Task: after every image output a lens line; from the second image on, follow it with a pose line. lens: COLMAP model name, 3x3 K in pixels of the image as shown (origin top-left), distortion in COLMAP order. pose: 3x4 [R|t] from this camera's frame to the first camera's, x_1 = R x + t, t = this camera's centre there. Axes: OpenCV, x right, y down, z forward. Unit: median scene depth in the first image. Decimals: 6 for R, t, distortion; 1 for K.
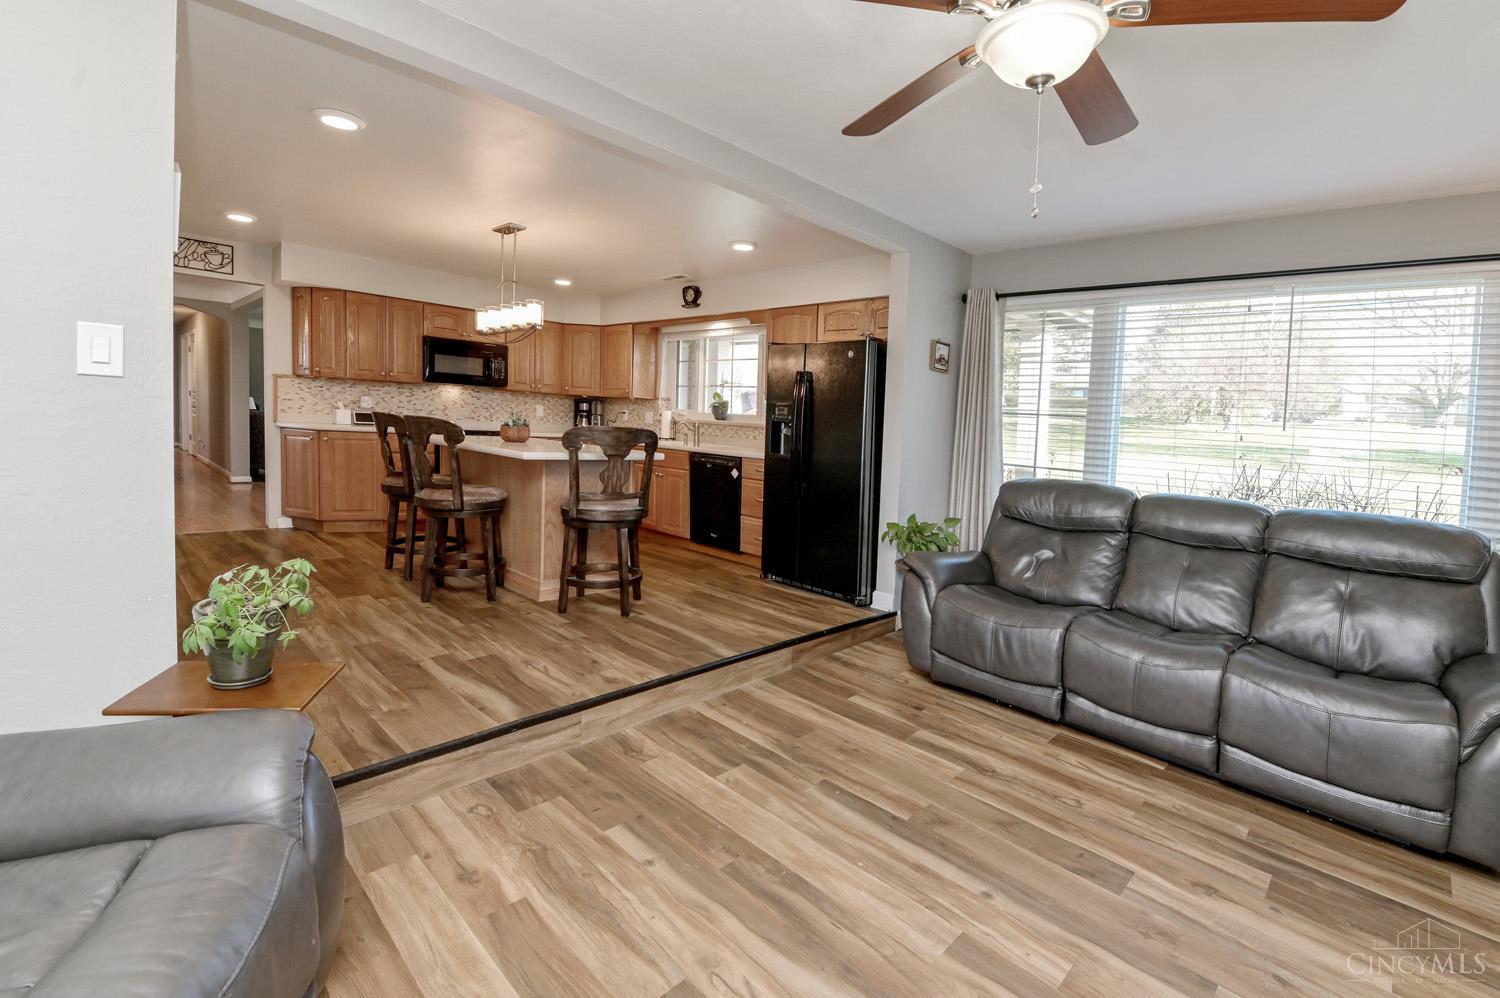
lens RADIAL K [[706.8, 0, 751.5], [0, 706.8, 412.1], [0, 0, 1]] dist [-0.012695, -0.000137]
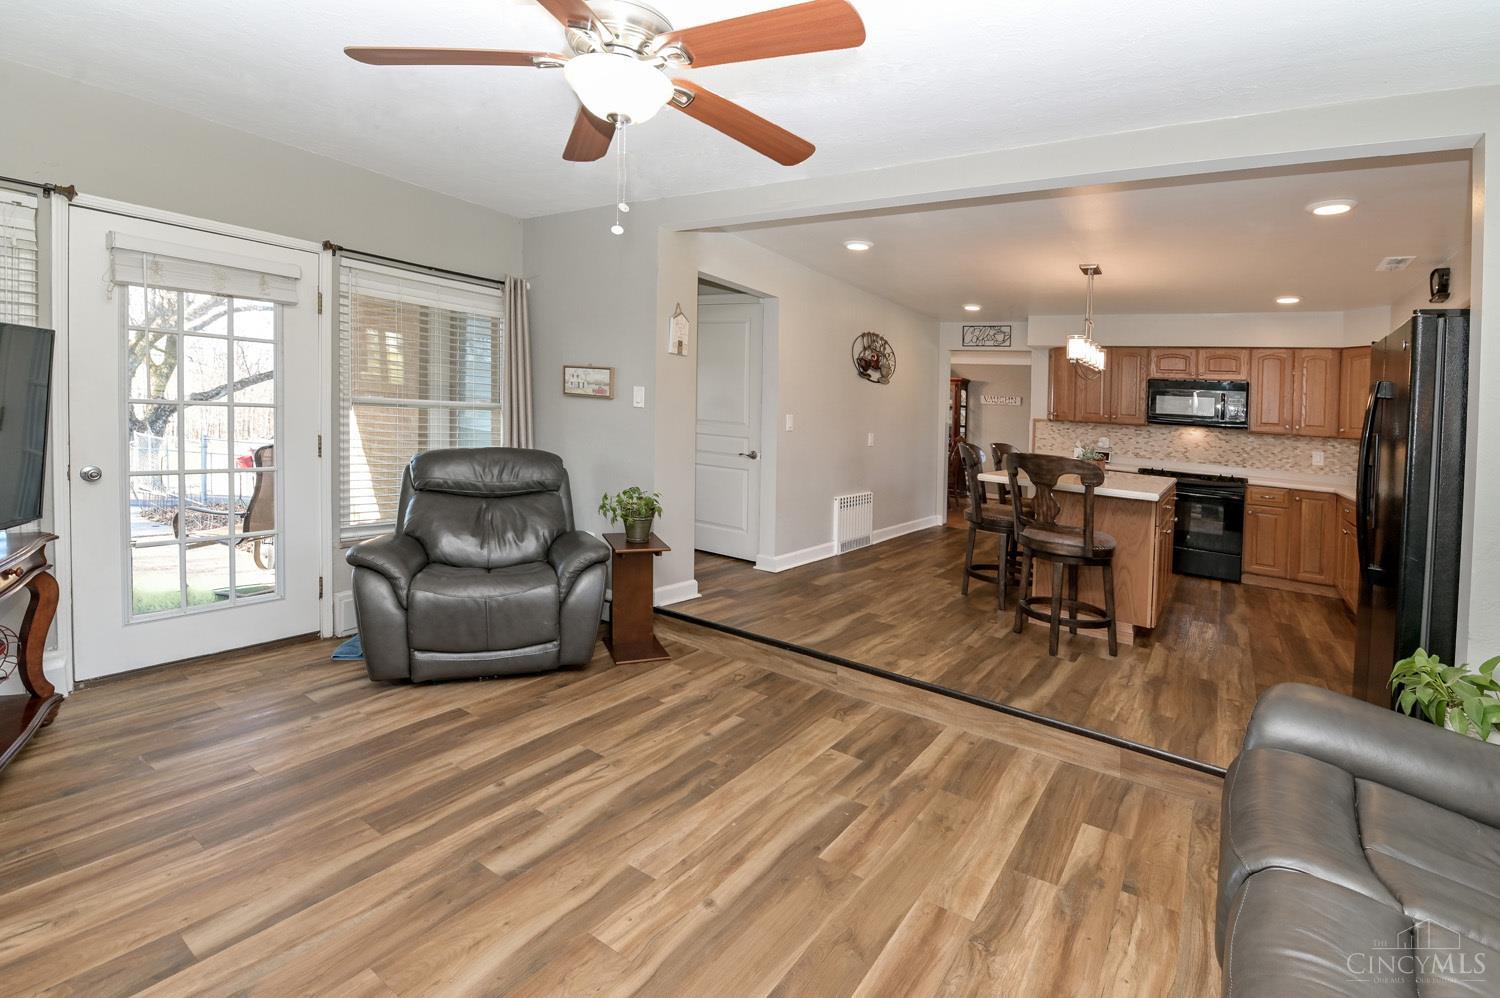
lens RADIAL K [[653.5, 0, 750.2], [0, 653.5, 426.7], [0, 0, 1]] dist [-0.017624, -0.000343]
pose [[0.172753, -0.015040, -0.984850, 0.918106], [-0.049927, 0.998464, -0.024005, 0.034421], [0.983699, 0.053318, 0.171737, 0.640920]]
